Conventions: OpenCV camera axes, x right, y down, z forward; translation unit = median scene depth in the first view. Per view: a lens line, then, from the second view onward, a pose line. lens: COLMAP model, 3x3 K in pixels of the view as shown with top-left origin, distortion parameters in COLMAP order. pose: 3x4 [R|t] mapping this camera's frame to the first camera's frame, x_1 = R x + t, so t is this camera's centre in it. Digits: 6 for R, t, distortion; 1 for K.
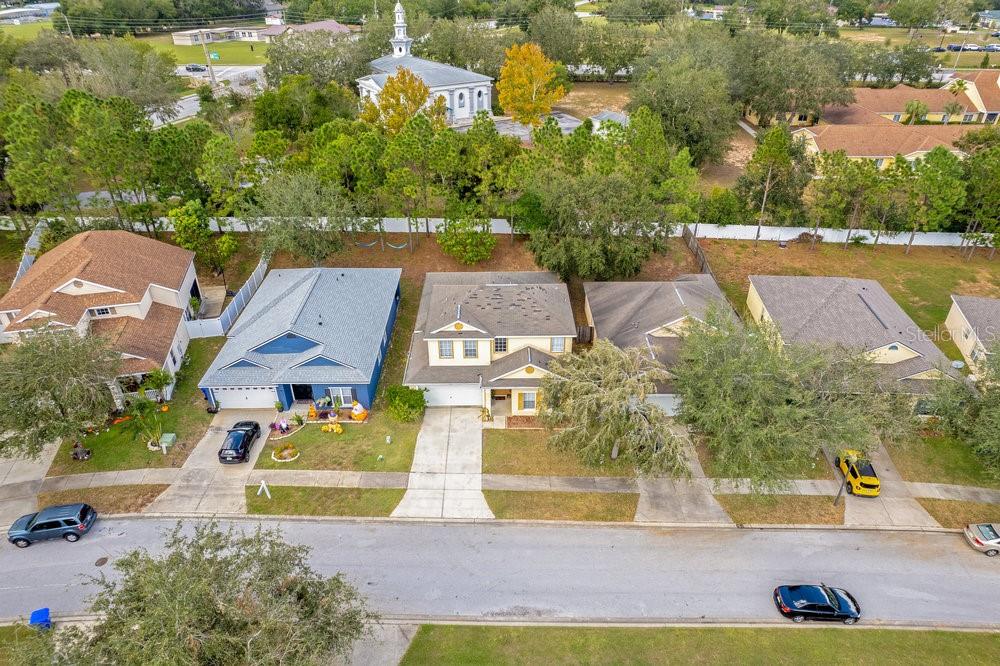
lens RADIAL K [[629.8, 0, 504.6], [0, 629.8, 330.2], [0, 0, 1]] dist [-0.049800, 0.010154]
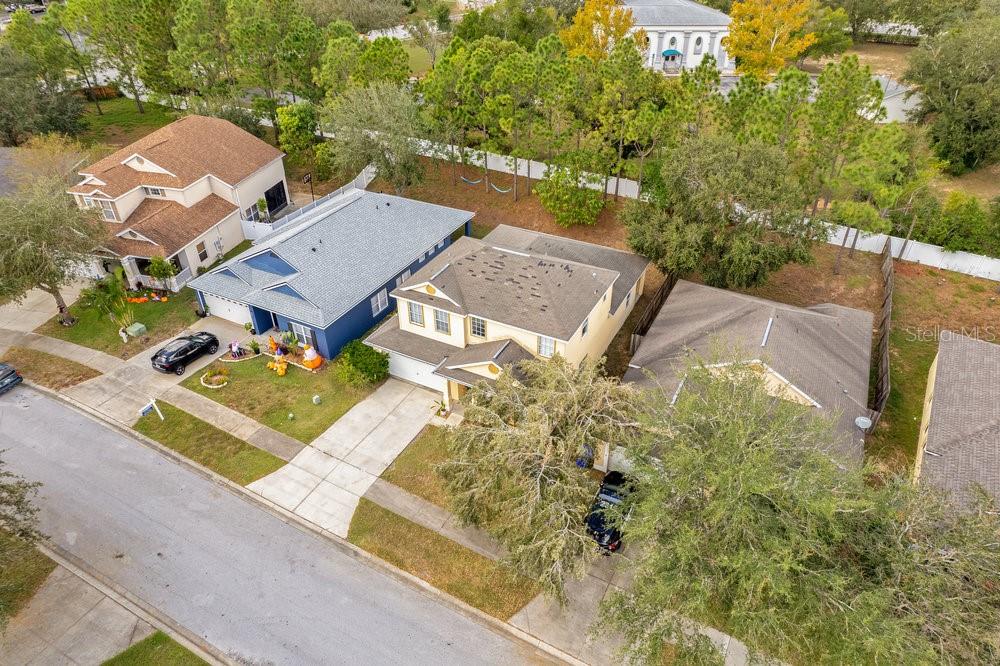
lens RADIAL K [[629.8, 0, 508.9], [0, 629.8, 330.3], [0, 0, 1]] dist [-0.049800, 0.010154]
pose [[0.885119, 0.266341, -0.381611, 0.319920], [-0.242634, 0.963867, 0.109949, -0.065733], [0.397106, -0.004726, 0.917761, 0.313370]]
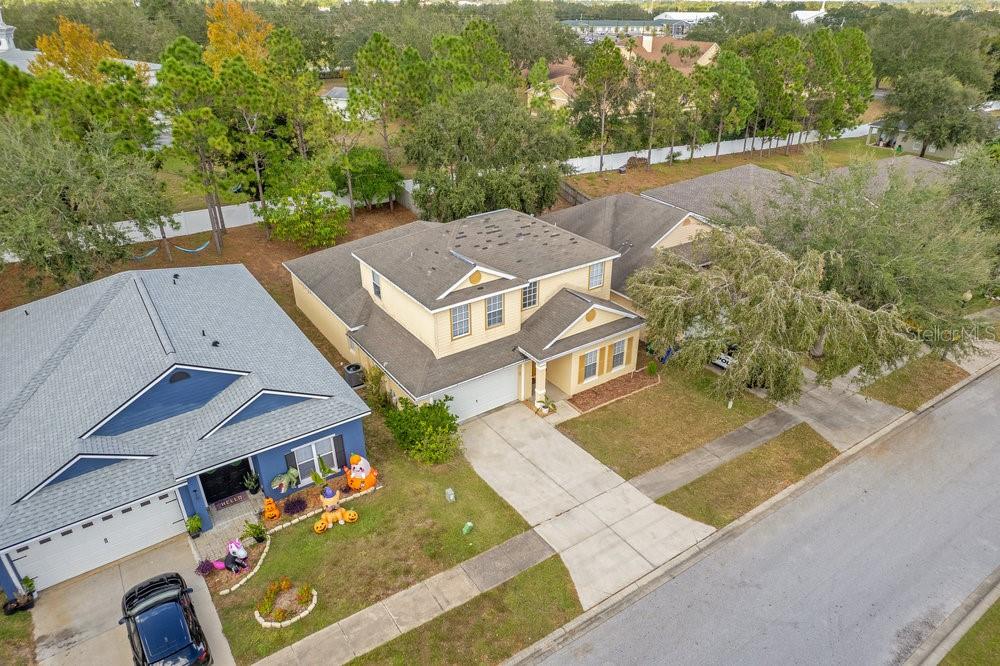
lens RADIAL K [[629.8, 0, 500.6], [0, 629.8, 338.4], [0, 0, 1]] dist [-0.049800, 0.010154]
pose [[0.831462, -0.264845, 0.488394, -0.356964], [0.289493, 0.956826, 0.026019, 0.040514], [-0.474199, 0.119753, 0.872235, 0.459642]]
